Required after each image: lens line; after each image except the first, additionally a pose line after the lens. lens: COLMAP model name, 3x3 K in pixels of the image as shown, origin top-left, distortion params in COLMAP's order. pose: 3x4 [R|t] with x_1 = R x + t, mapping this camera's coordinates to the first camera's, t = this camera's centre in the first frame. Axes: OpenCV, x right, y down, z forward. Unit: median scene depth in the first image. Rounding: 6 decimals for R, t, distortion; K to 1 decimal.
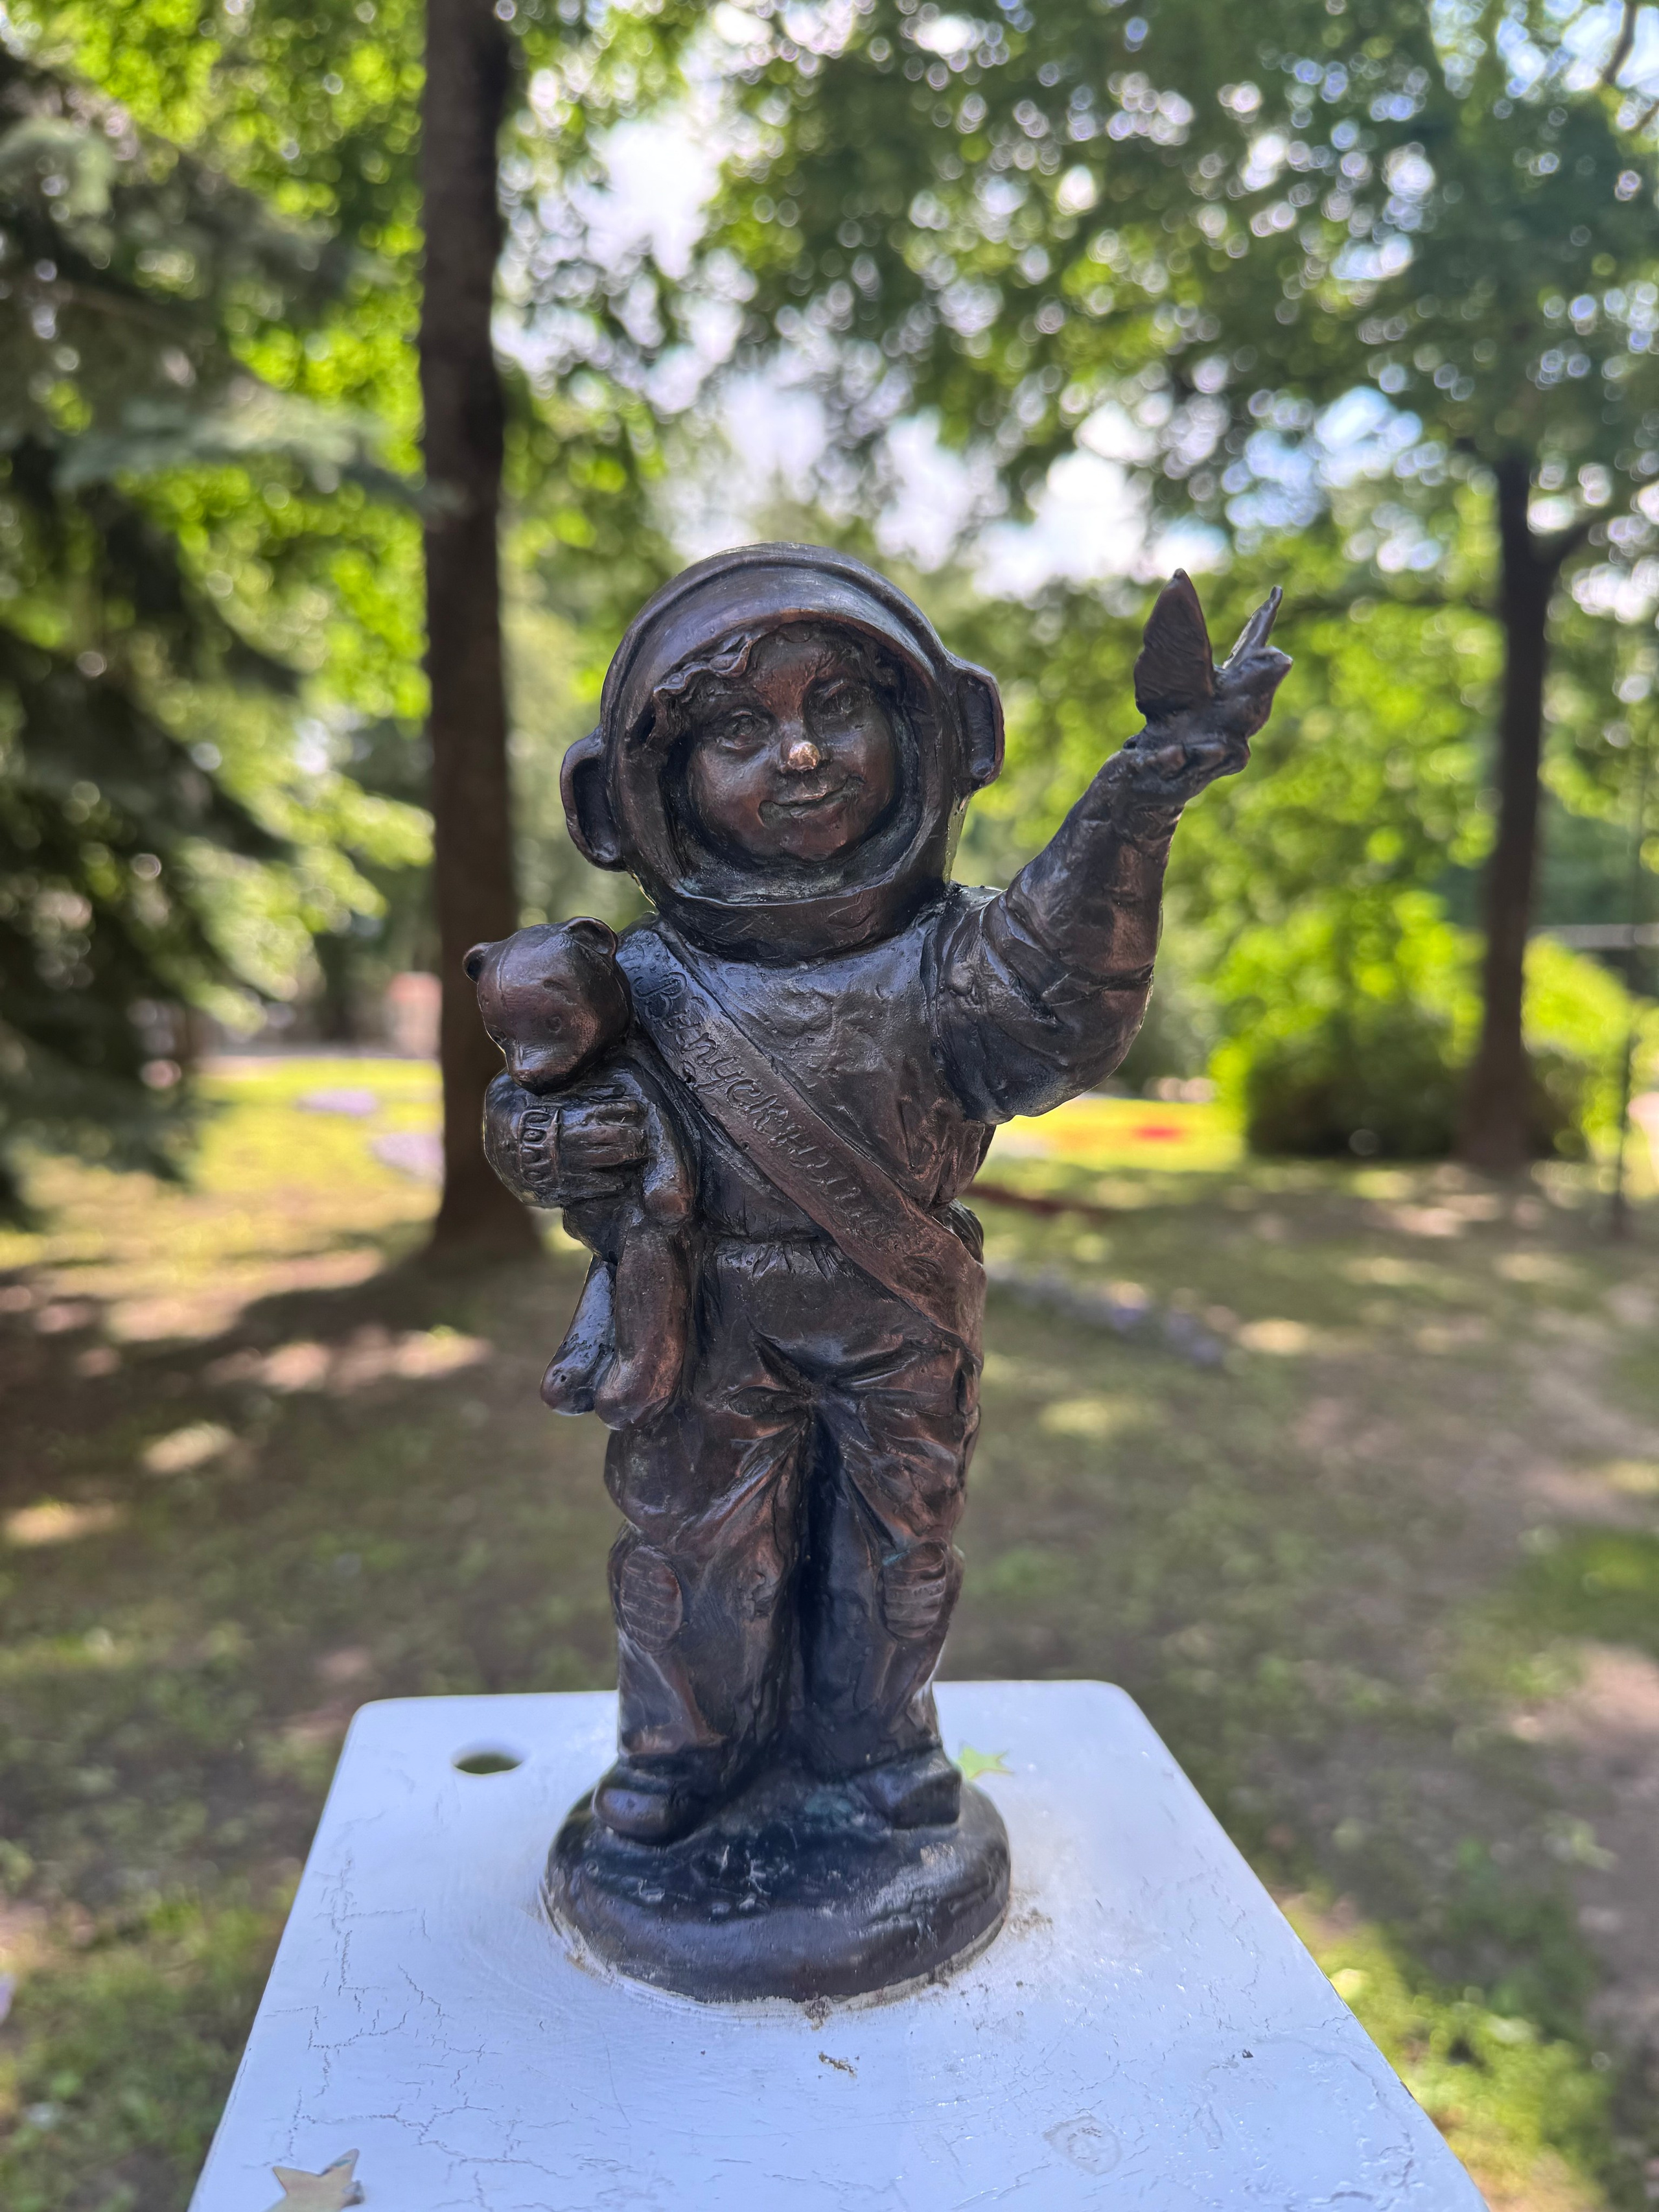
lens RADIAL K [[1606.3, 0, 834.2], [0, 1606.3, 1118.3], [0, 0, 1]] dist [0.151695, -0.391298]
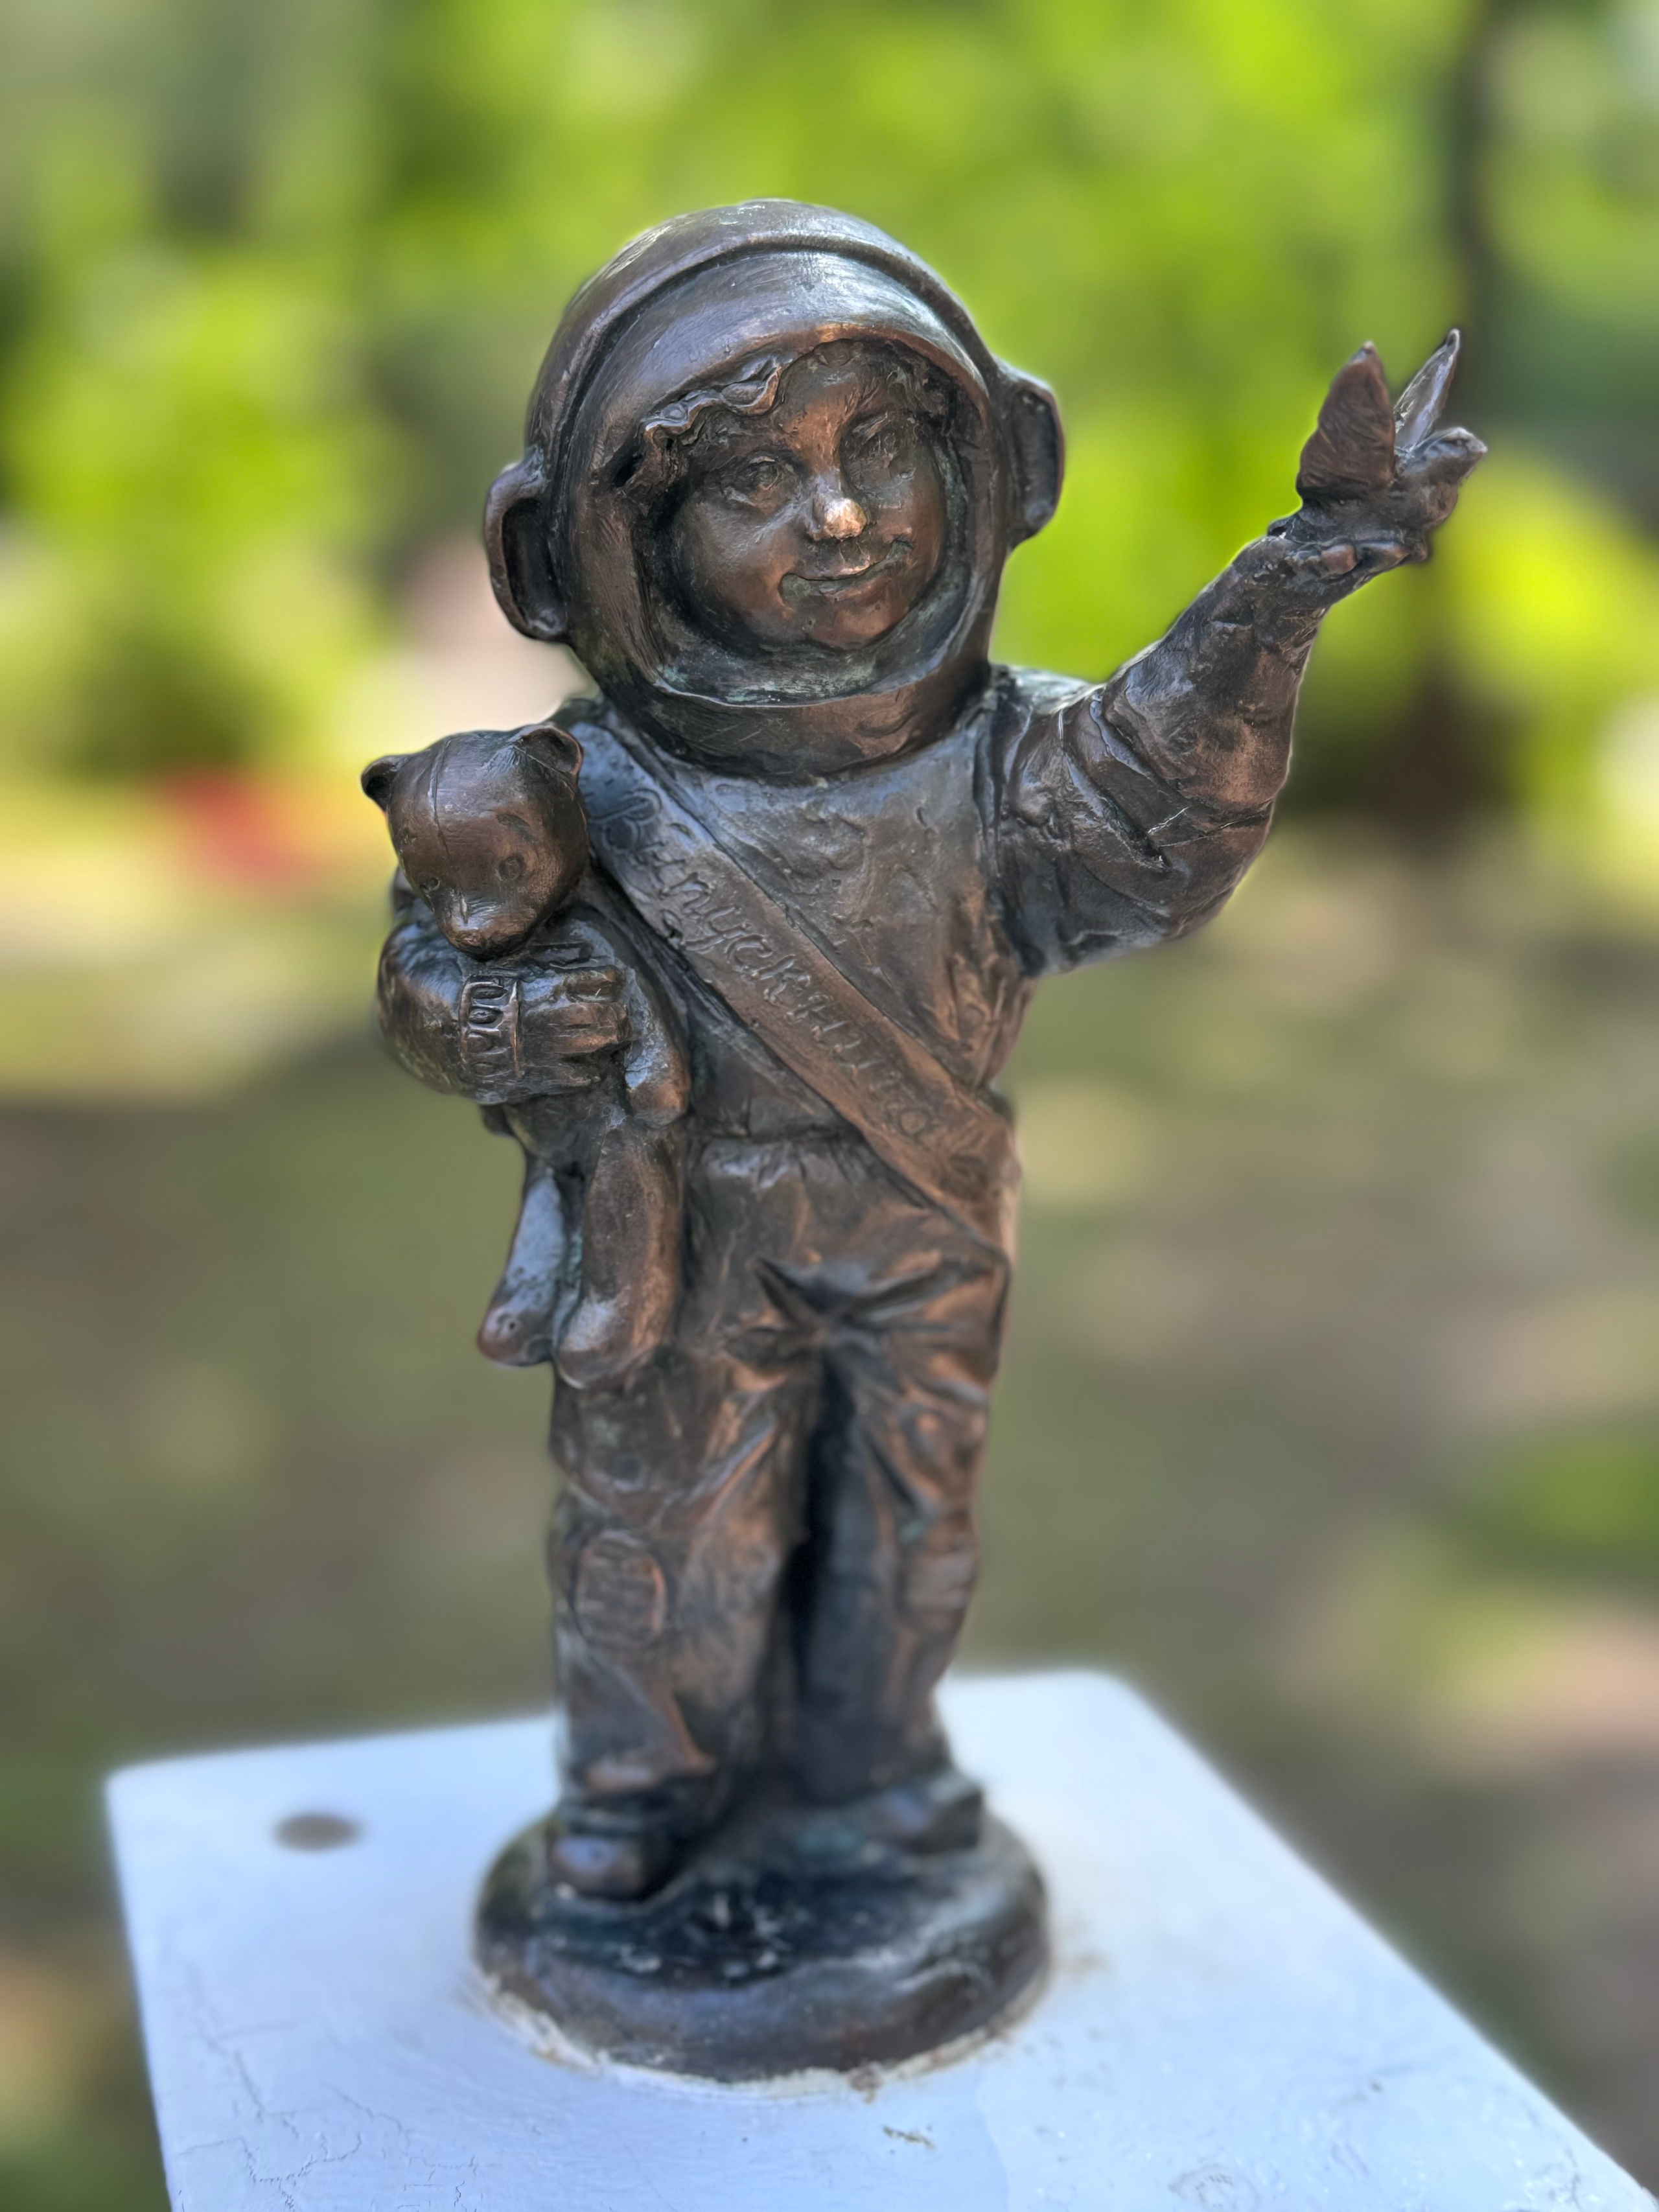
lens RADIAL K [[2725.3, 0, 829.5], [0, 2725.3, 1106.0], [0, 0, 1]] dist [0.181414, -0.427938]
pose [[0.984428, -0.028172, 0.173517, -0.243633], [0.007870, 0.993148, 0.116599, -0.093435], [-0.175613, -0.113417, 0.977904, -0.284908]]
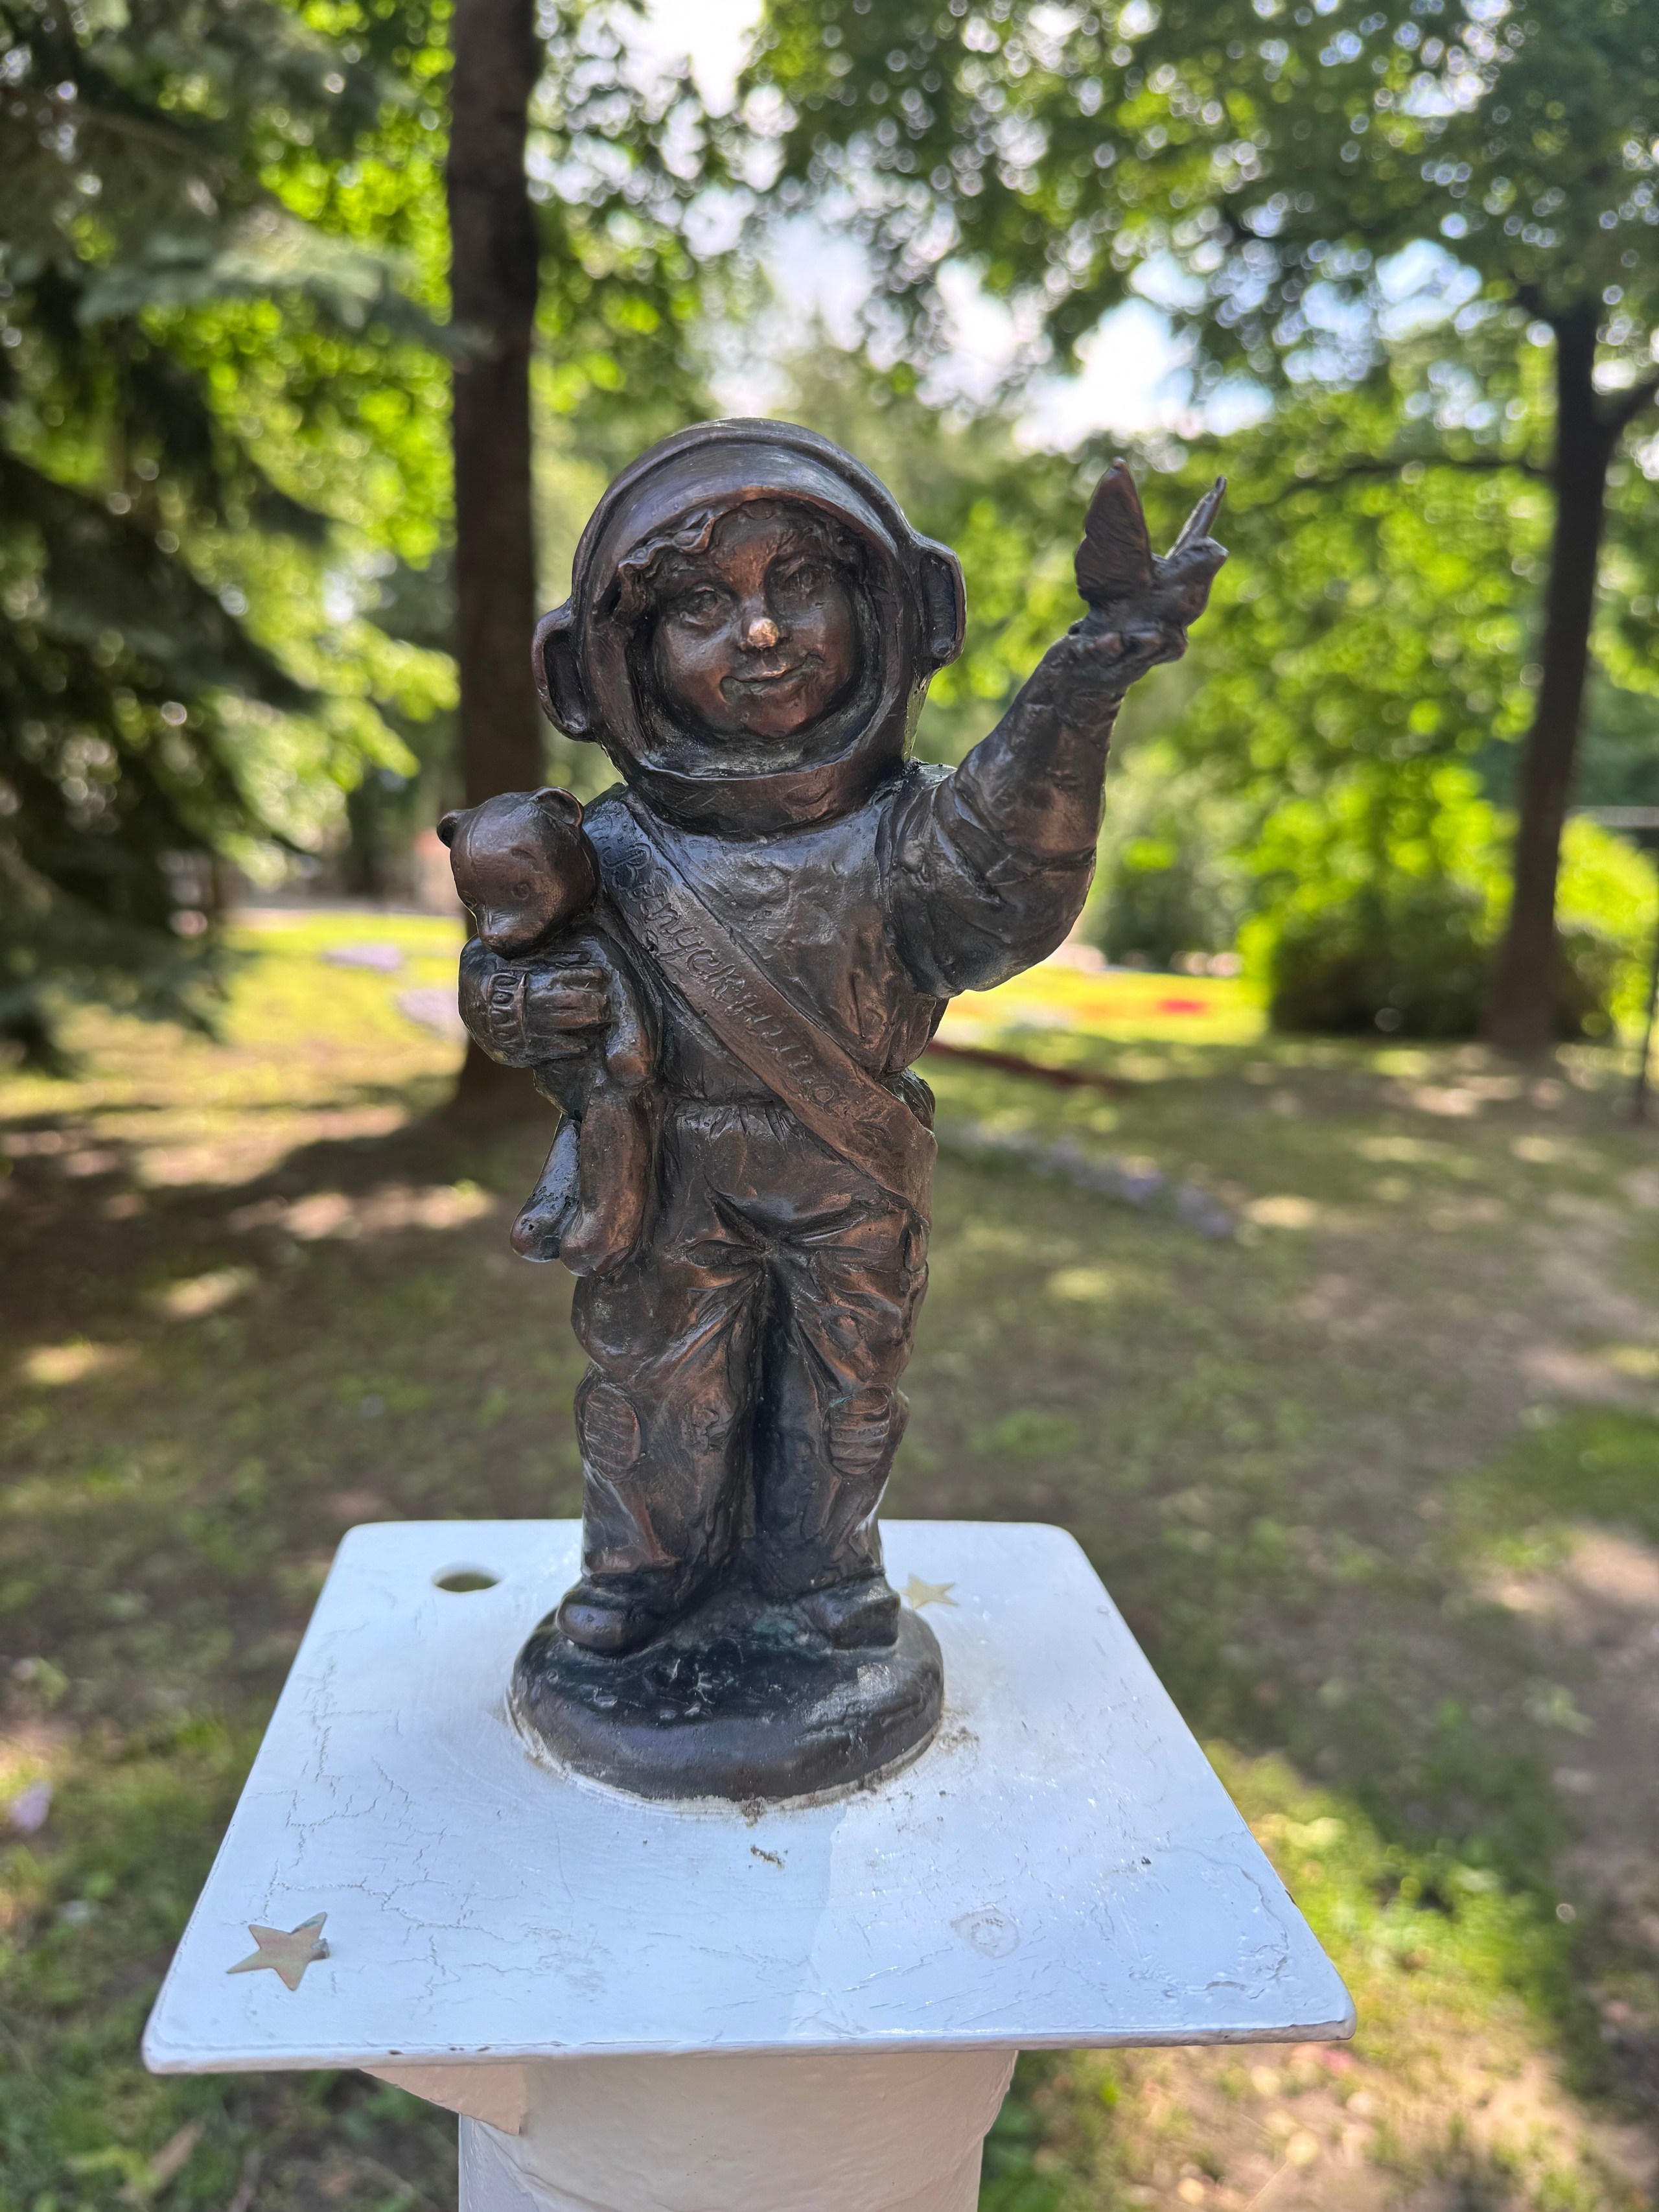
lens RADIAL K [[1598.3, 0, 827.2], [0, 1598.3, 1110.7], [0, 0, 1]] dist [0.177718, -0.437423]
pose [[0.999525, 0.024900, -0.018147, 0.045120], [-0.023402, 0.996637, 0.078531, -0.003238], [0.020042, -0.078069, 0.996746, -0.045019]]
